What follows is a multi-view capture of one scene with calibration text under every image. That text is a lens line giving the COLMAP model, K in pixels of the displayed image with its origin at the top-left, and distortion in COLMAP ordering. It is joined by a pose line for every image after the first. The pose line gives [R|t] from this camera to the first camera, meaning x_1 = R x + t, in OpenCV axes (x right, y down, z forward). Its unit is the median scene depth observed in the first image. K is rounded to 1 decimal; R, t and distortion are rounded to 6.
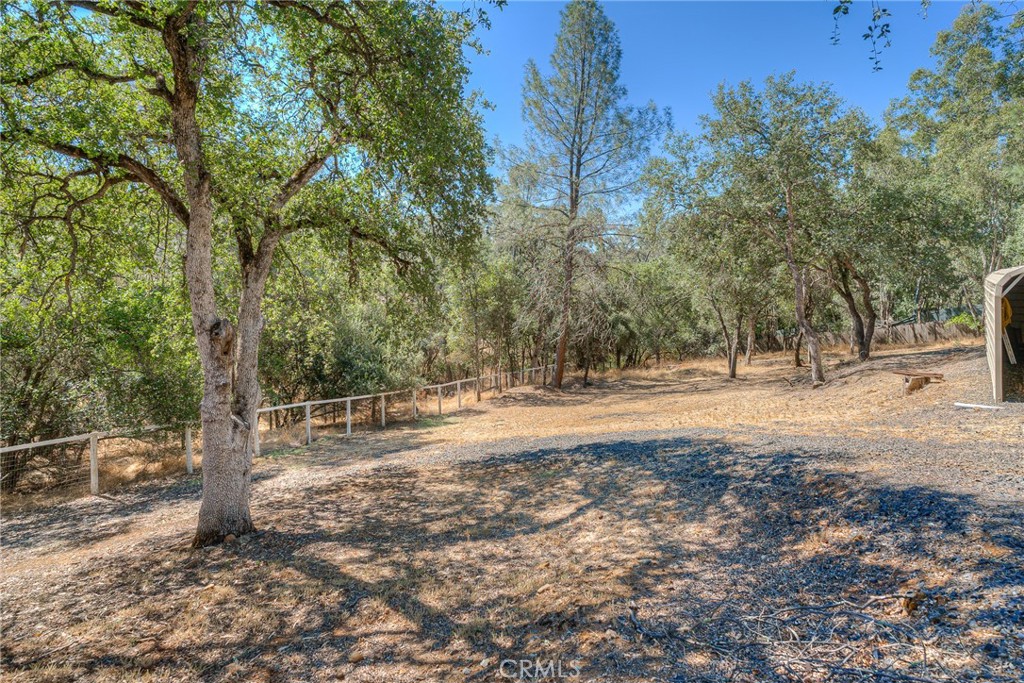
lens RADIAL K [[537.1, 0, 512.2], [0, 537.1, 339.1], [0, 0, 1]] dist [0.002338, 0.000253]
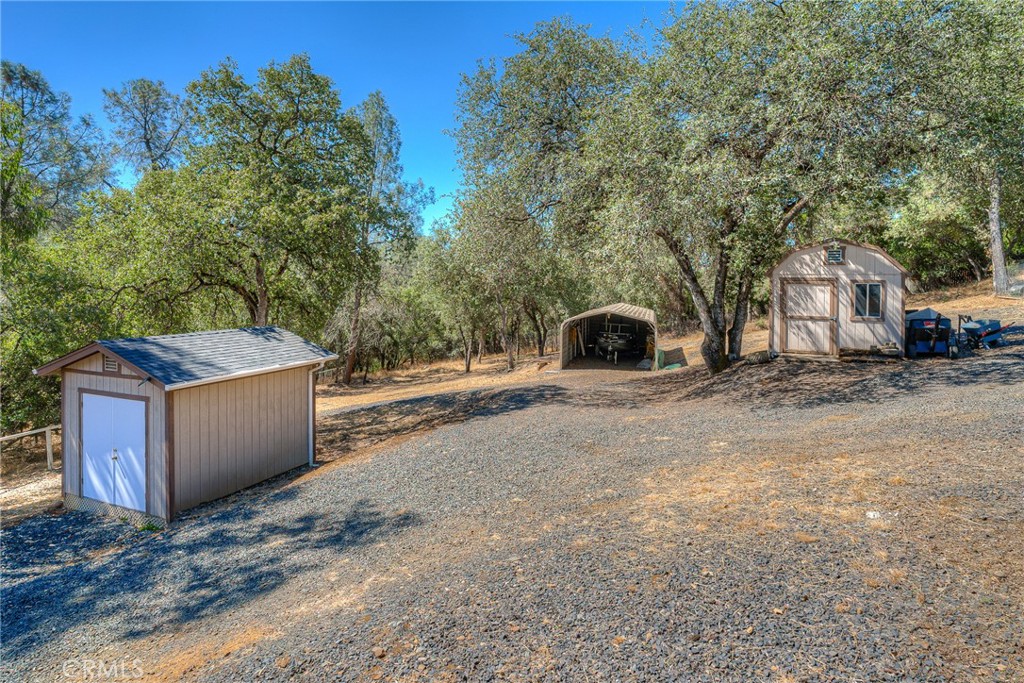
lens RADIAL K [[537.1, 0, 511.3], [0, 537.1, 341.1], [0, 0, 1]] dist [0.002338, 0.000253]
pose [[0.860030, -0.003522, 0.510232, -0.210915], [0.010922, 0.999874, -0.011508, 0.005228], [-0.510127, 0.015470, 0.859960, -0.276532]]
